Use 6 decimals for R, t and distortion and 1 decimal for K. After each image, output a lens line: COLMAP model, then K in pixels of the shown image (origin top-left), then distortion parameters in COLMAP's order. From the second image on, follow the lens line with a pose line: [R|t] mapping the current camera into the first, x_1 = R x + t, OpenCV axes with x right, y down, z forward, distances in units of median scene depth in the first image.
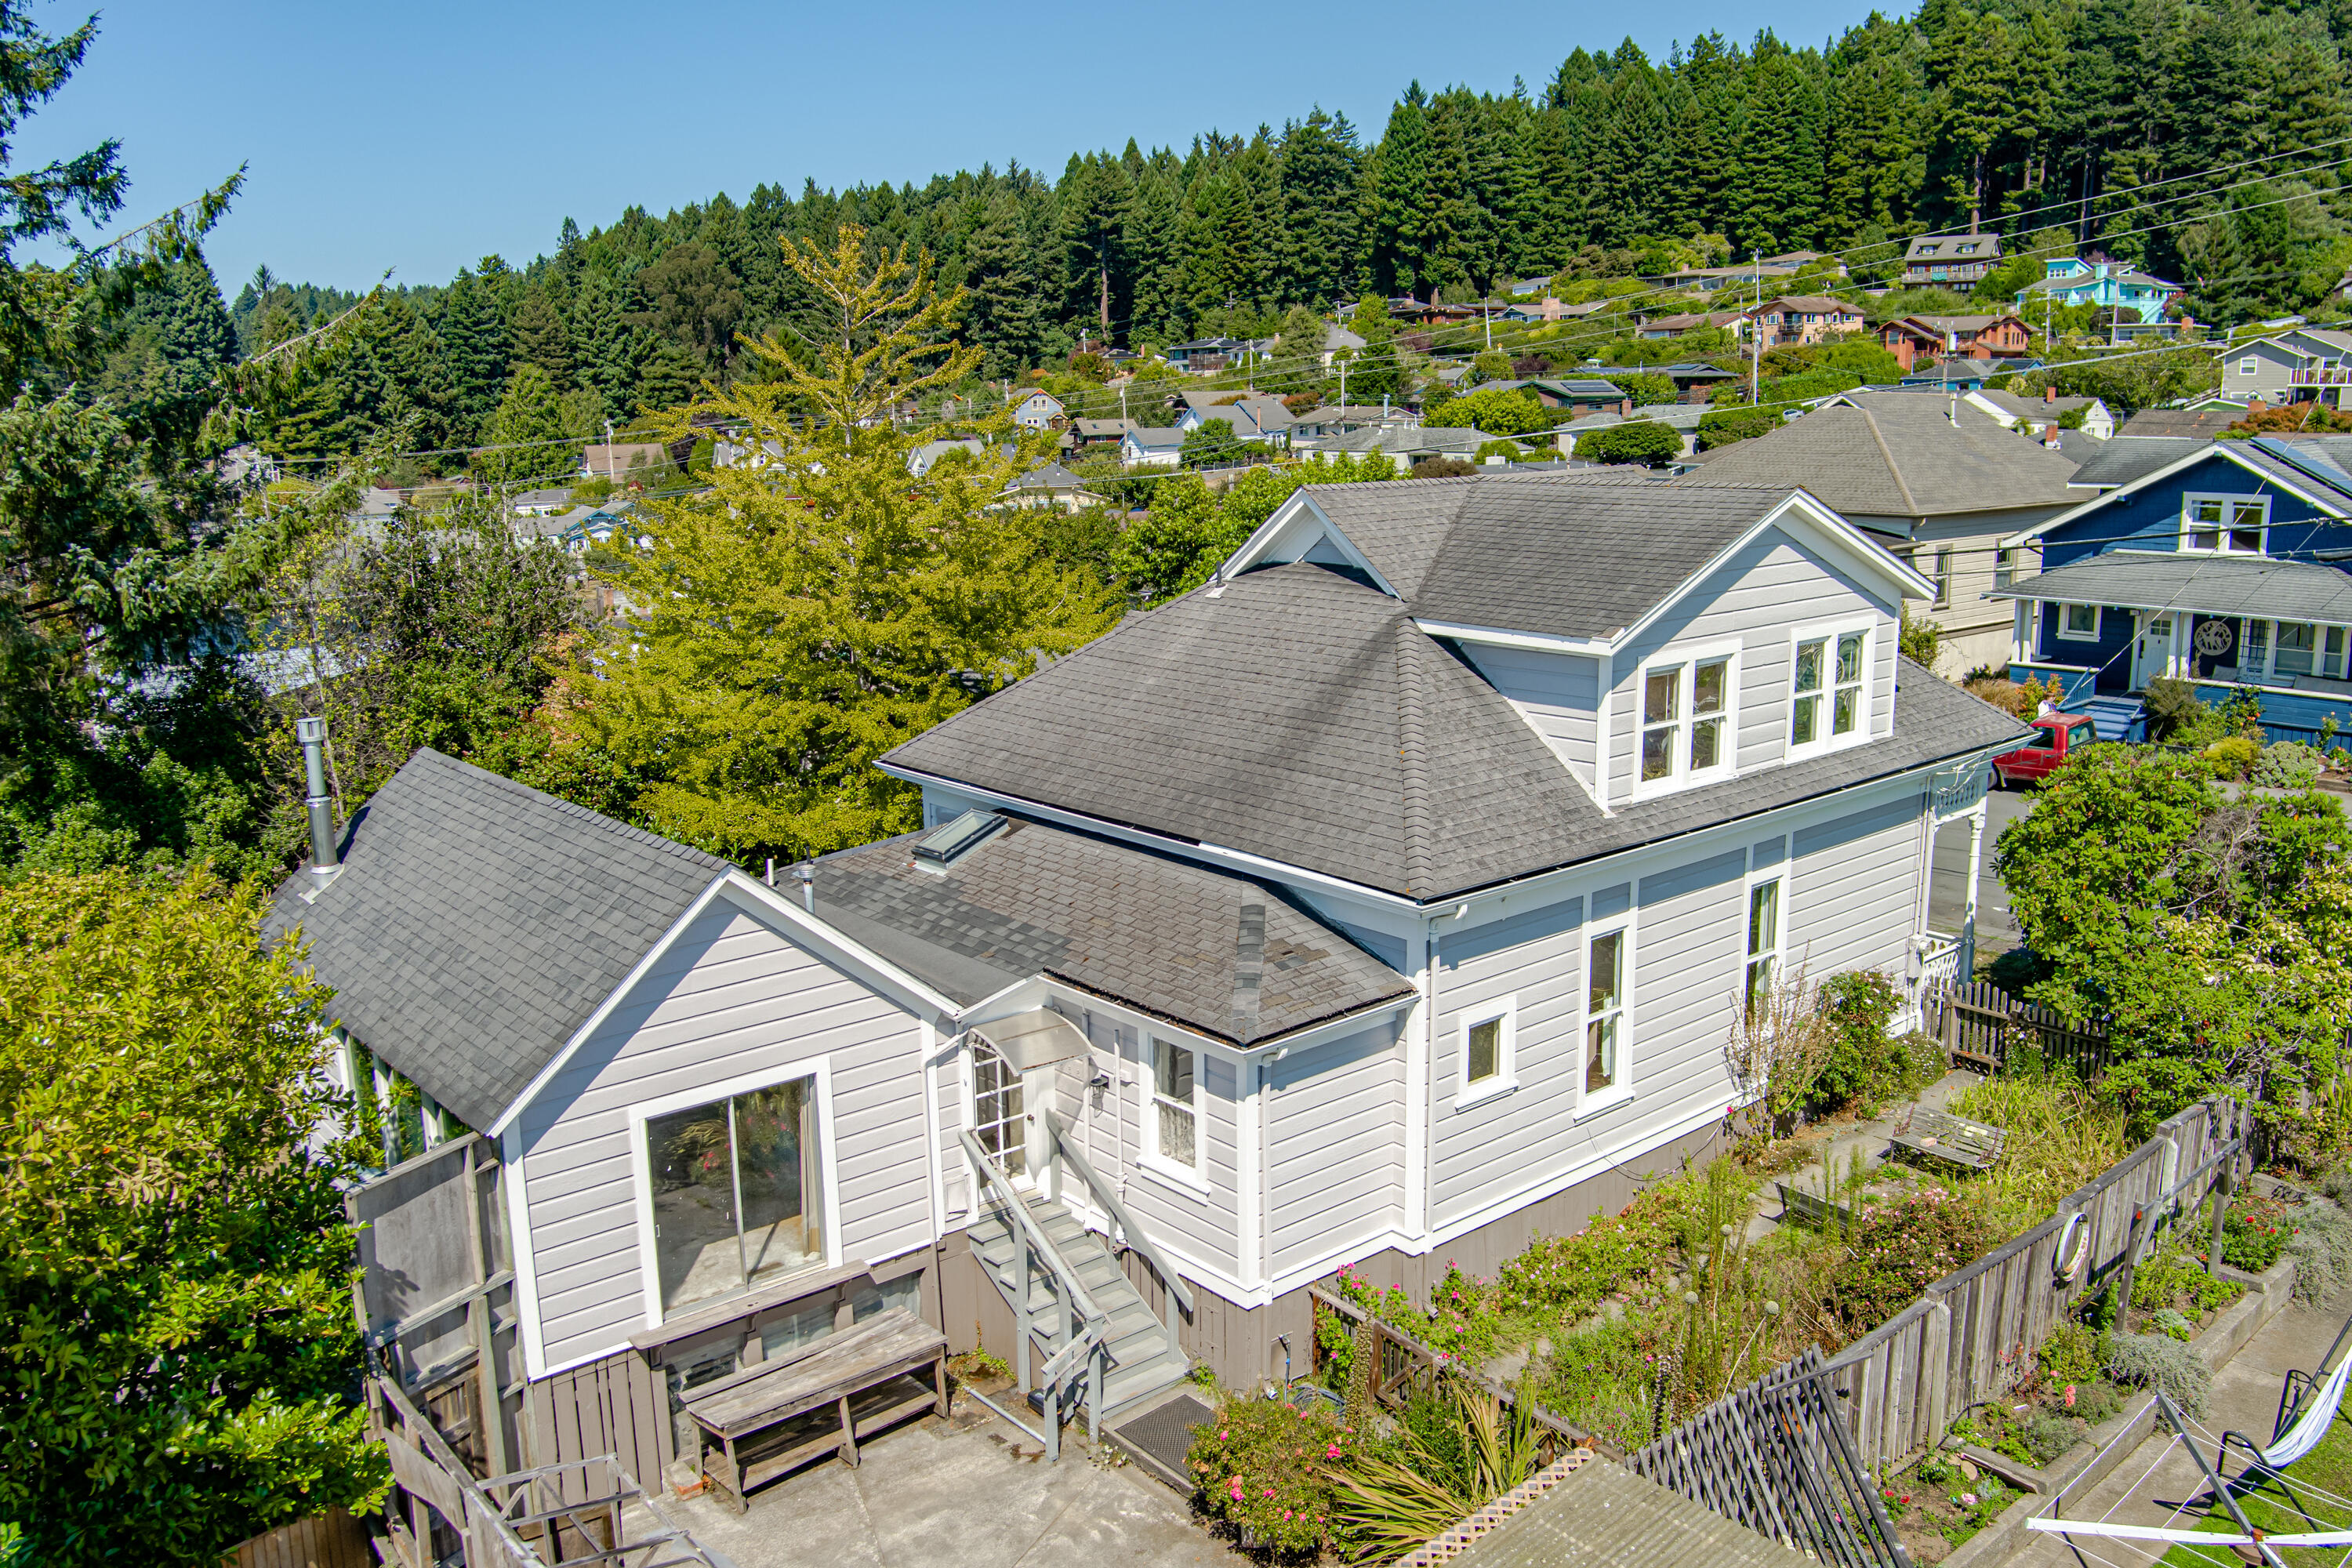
lens RADIAL K [[1892.9, 0, 1168.5], [0, 1892.9, 794.1], [0, 0, 1]] dist [-0.076238, 0.027090]
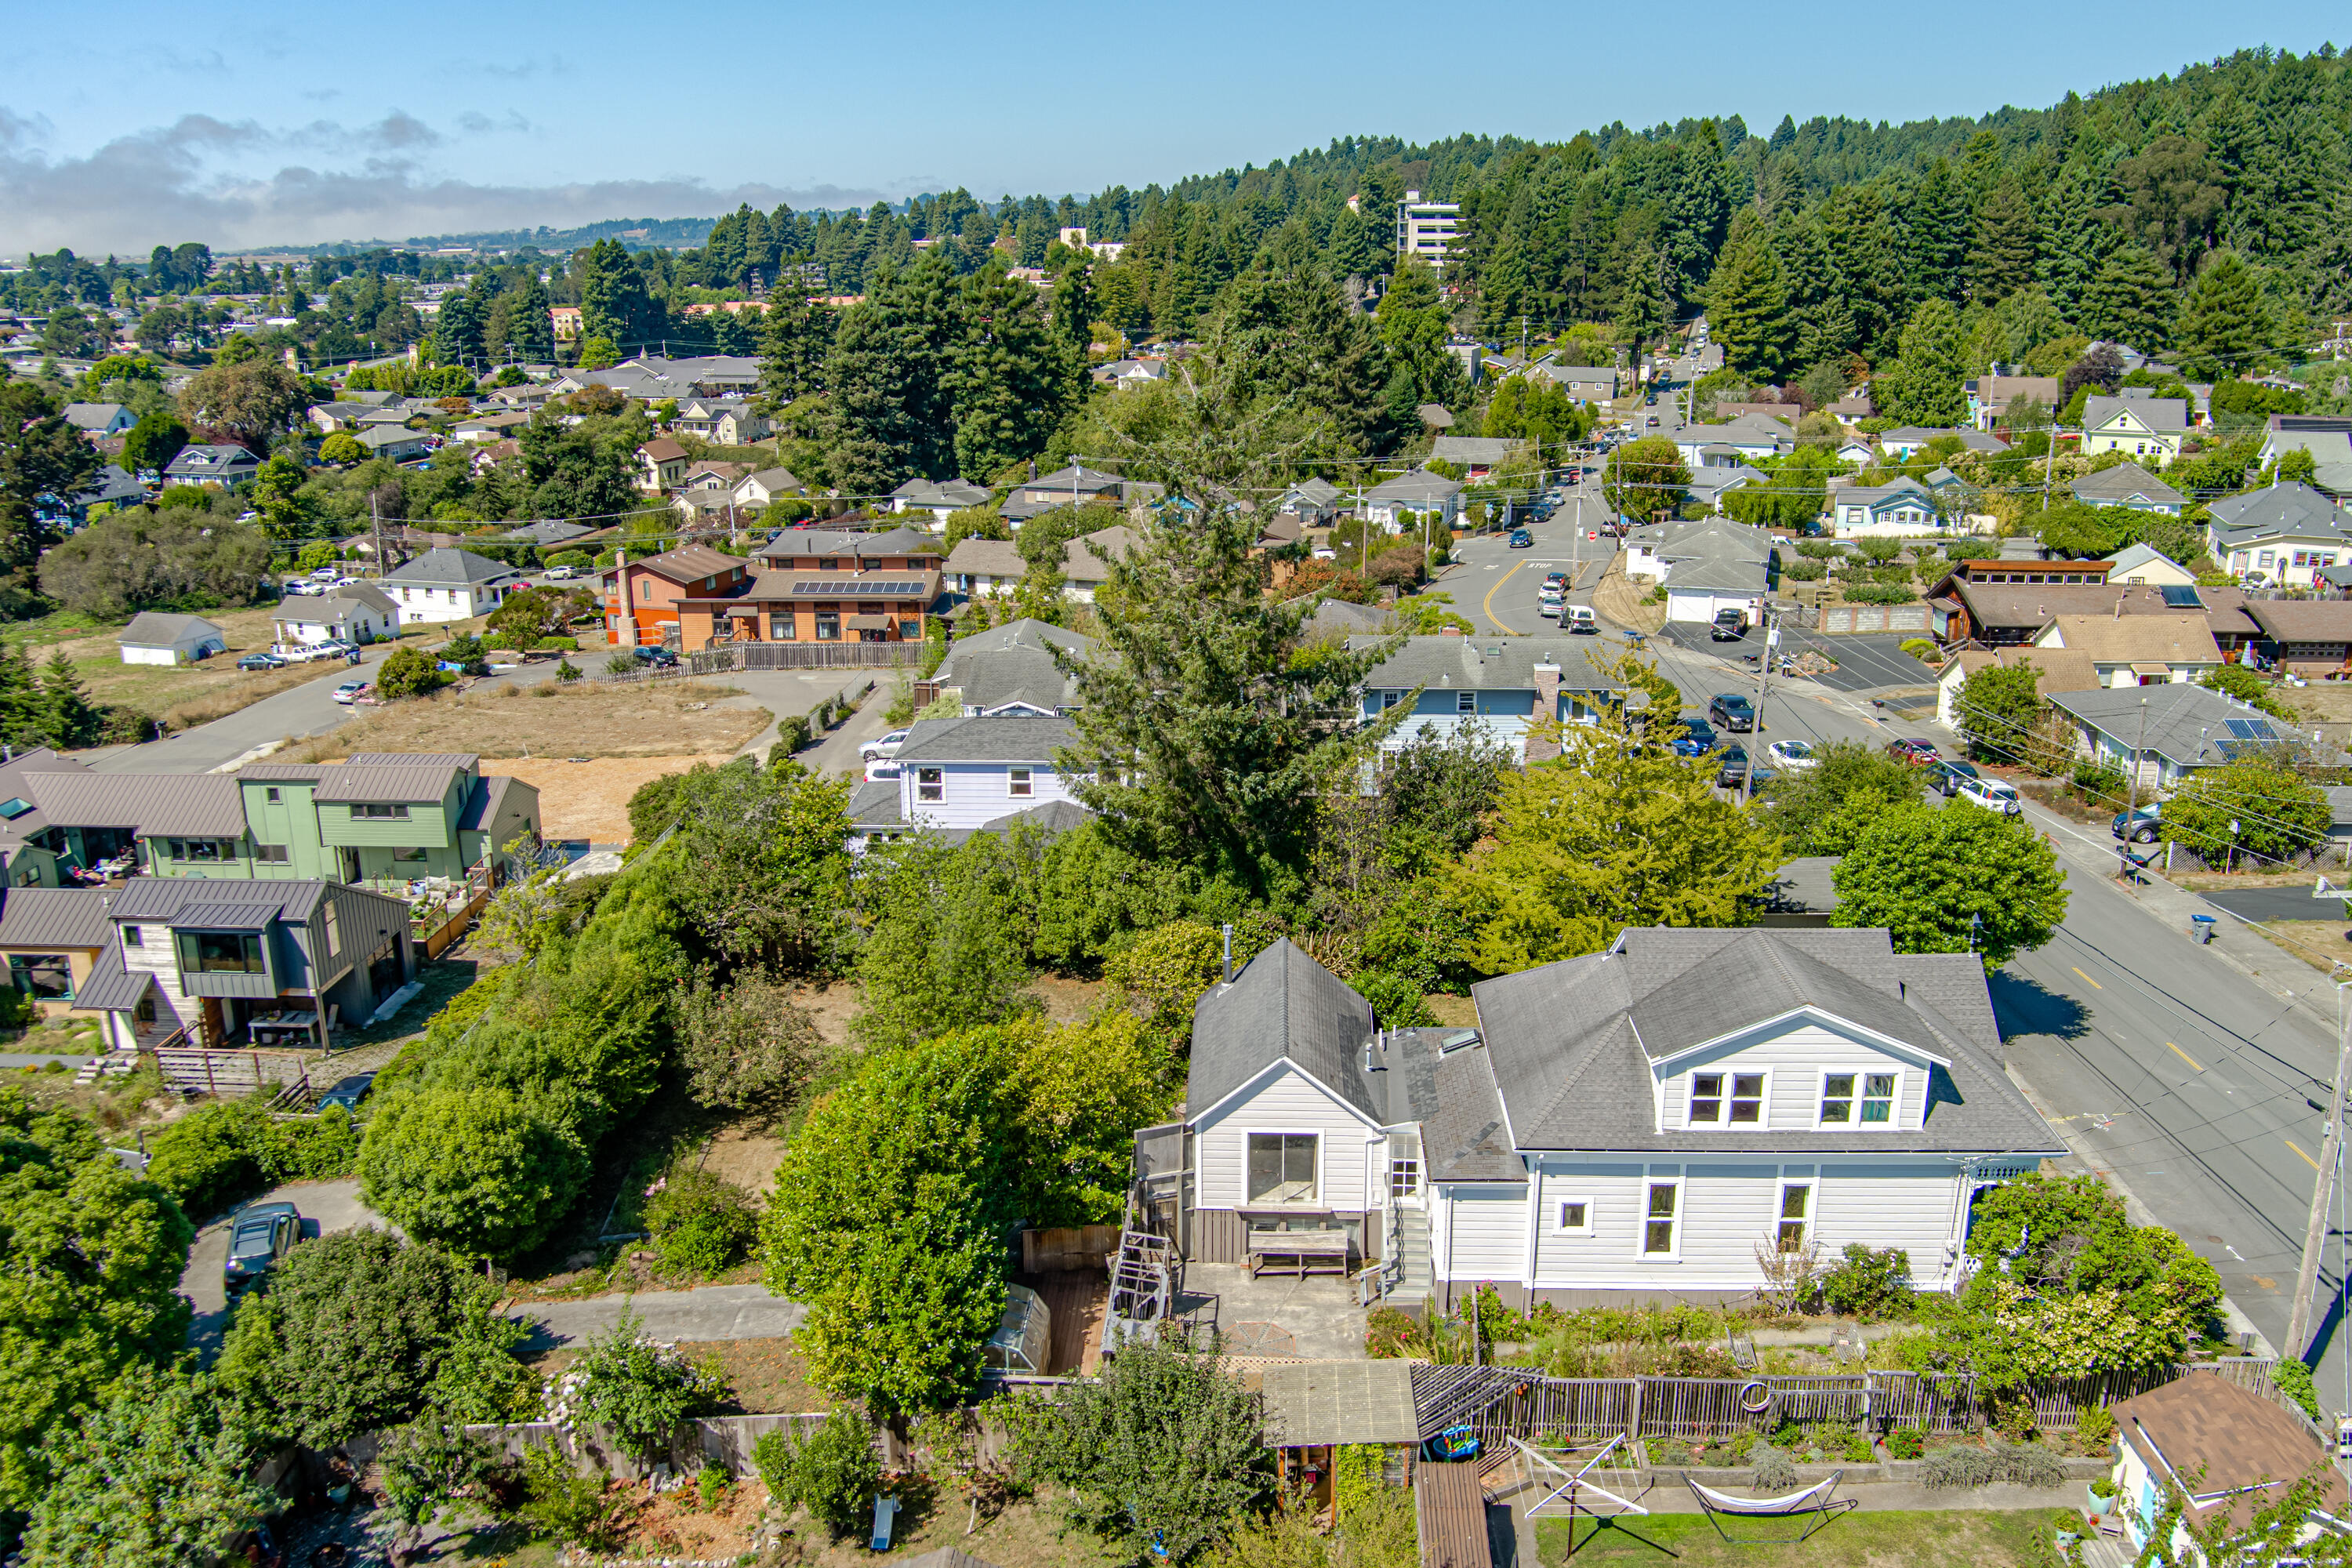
lens RADIAL K [[1892.9, 0, 1178.5], [0, 1892.9, 789.6], [0, 0, 1]] dist [-0.076238, 0.027090]
pose [[0.729563, 0.206445, -0.652010, 1.003808], [-0.146567, 0.978399, 0.145788, -0.527412], [0.668023, -0.010798, 0.744062, -0.837812]]
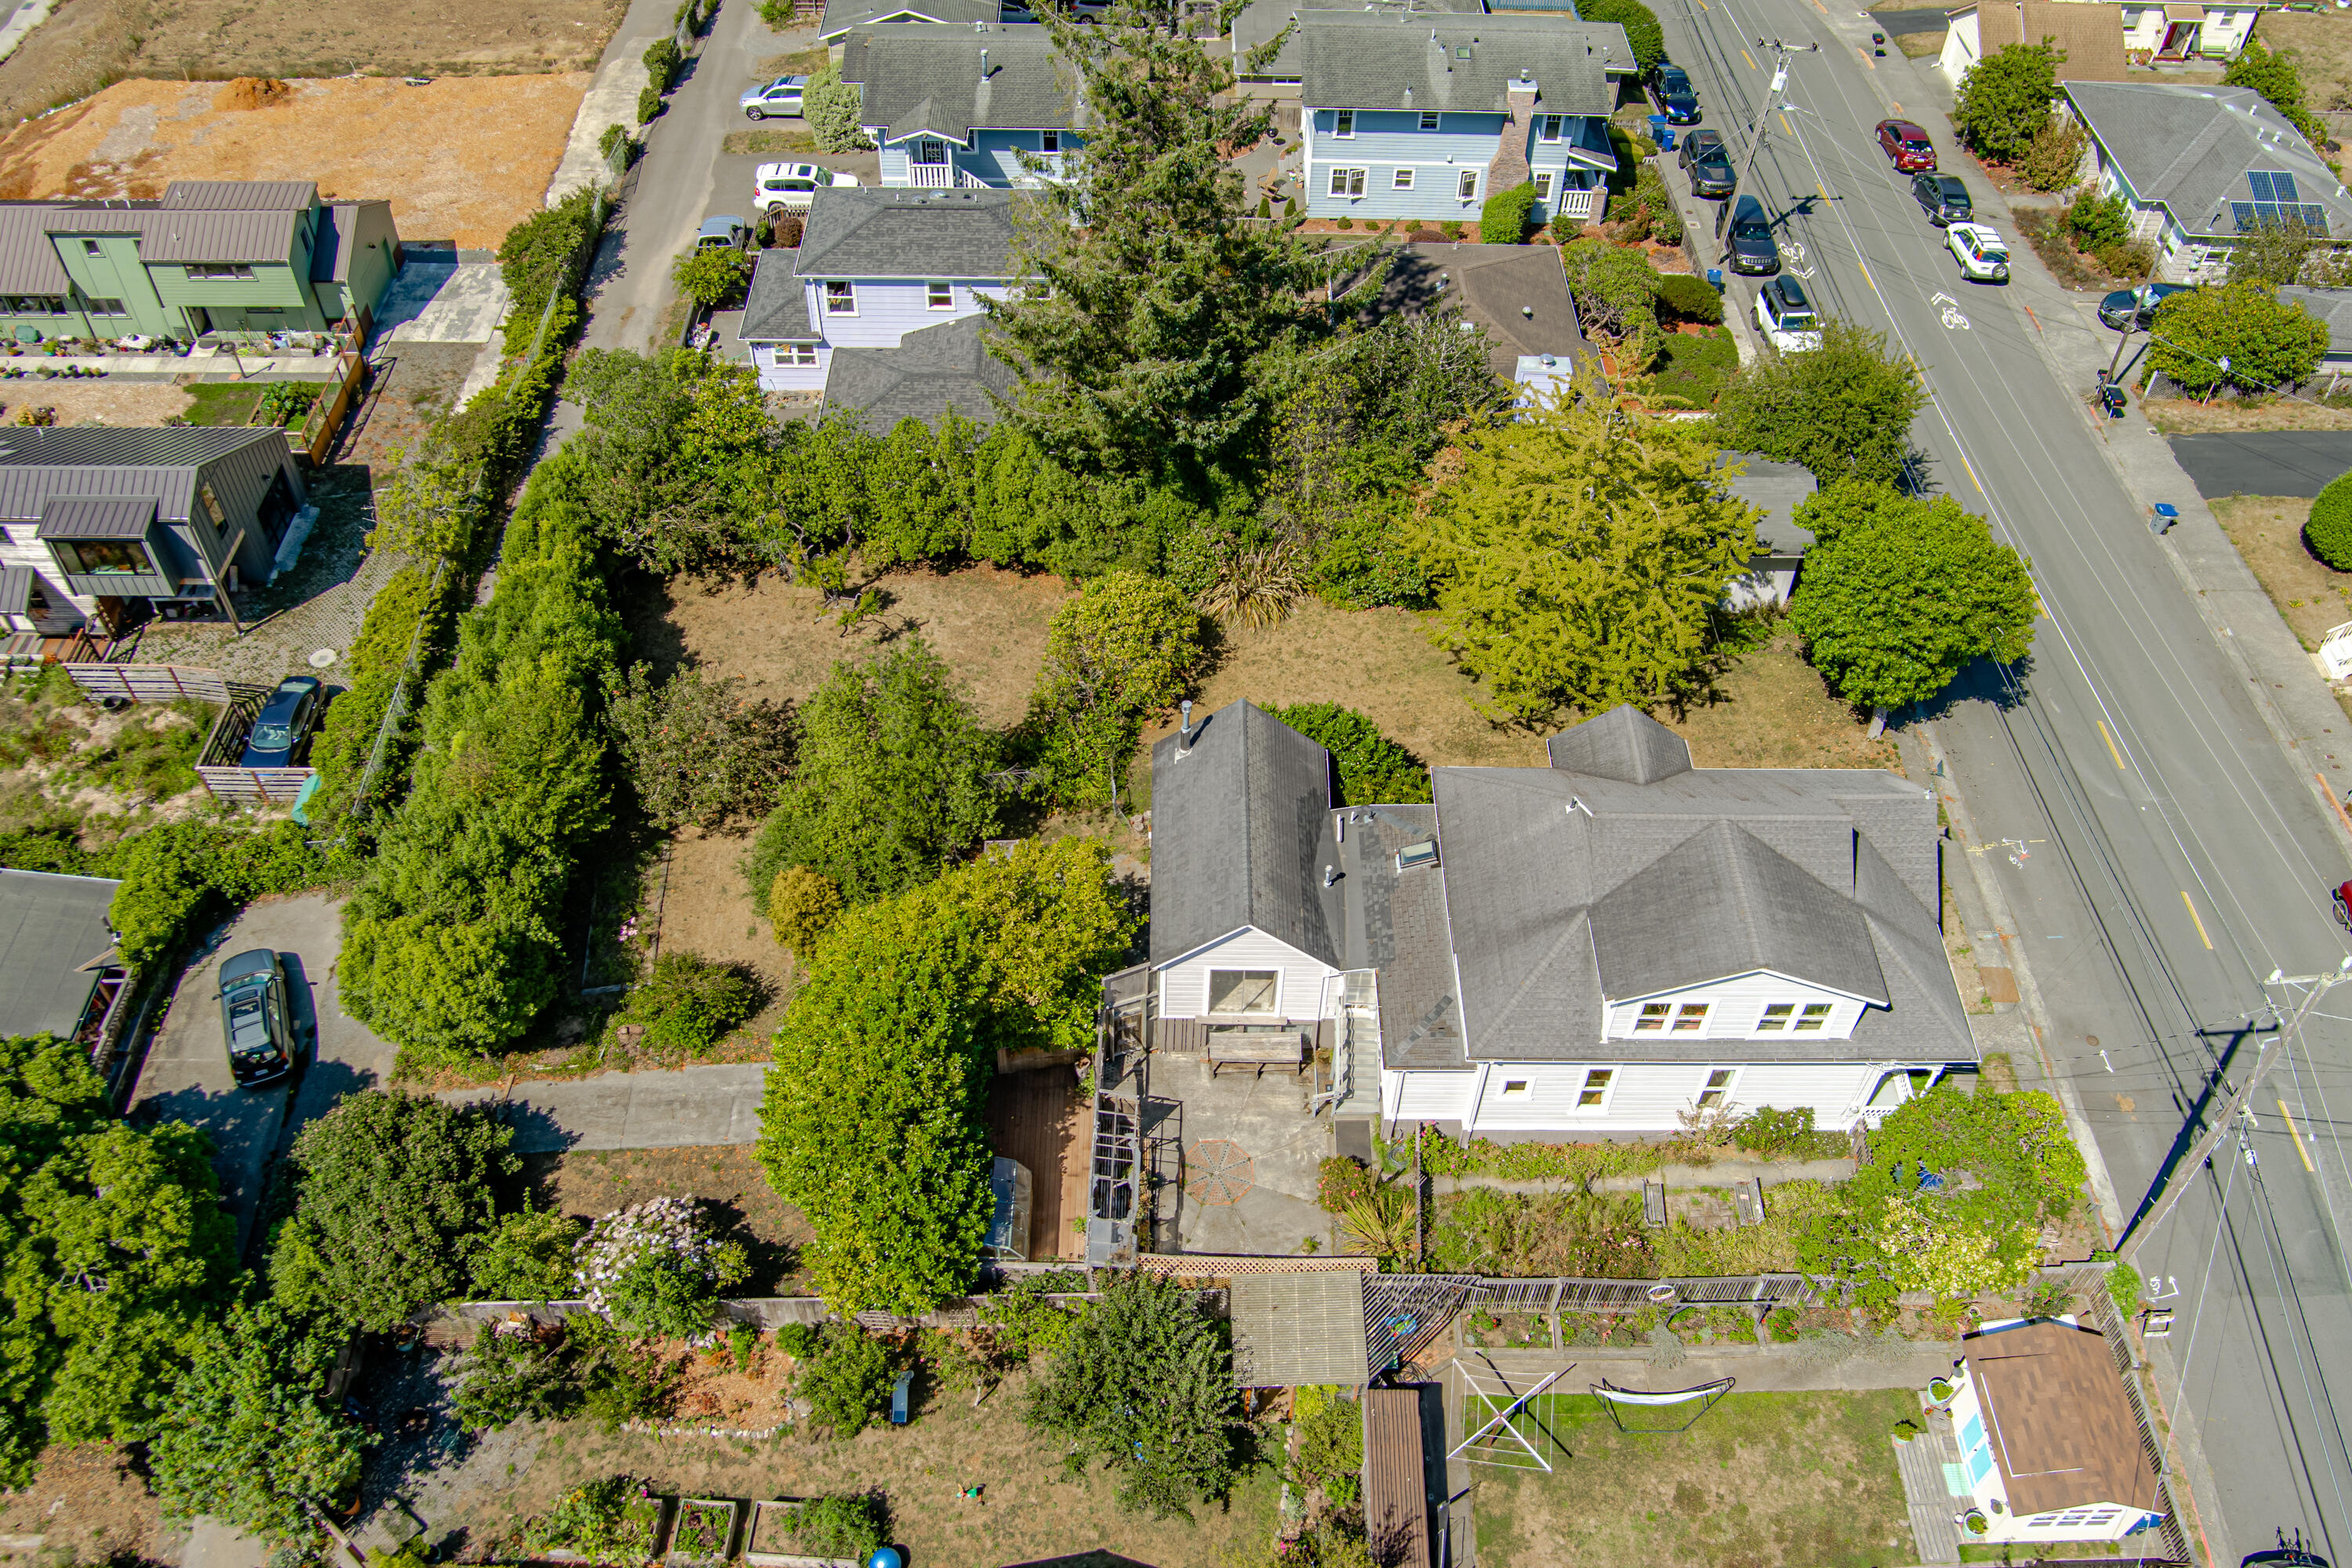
lens RADIAL K [[1892.9, 0, 1179.4], [0, 1892.9, 791.0], [0, 0, 1]] dist [-0.076238, 0.027090]
pose [[0.761080, 0.500115, -0.413089, 0.551249], [-0.164558, 0.764866, 0.622817, -1.356231], [0.627438, -0.406036, 0.664422, -0.623574]]
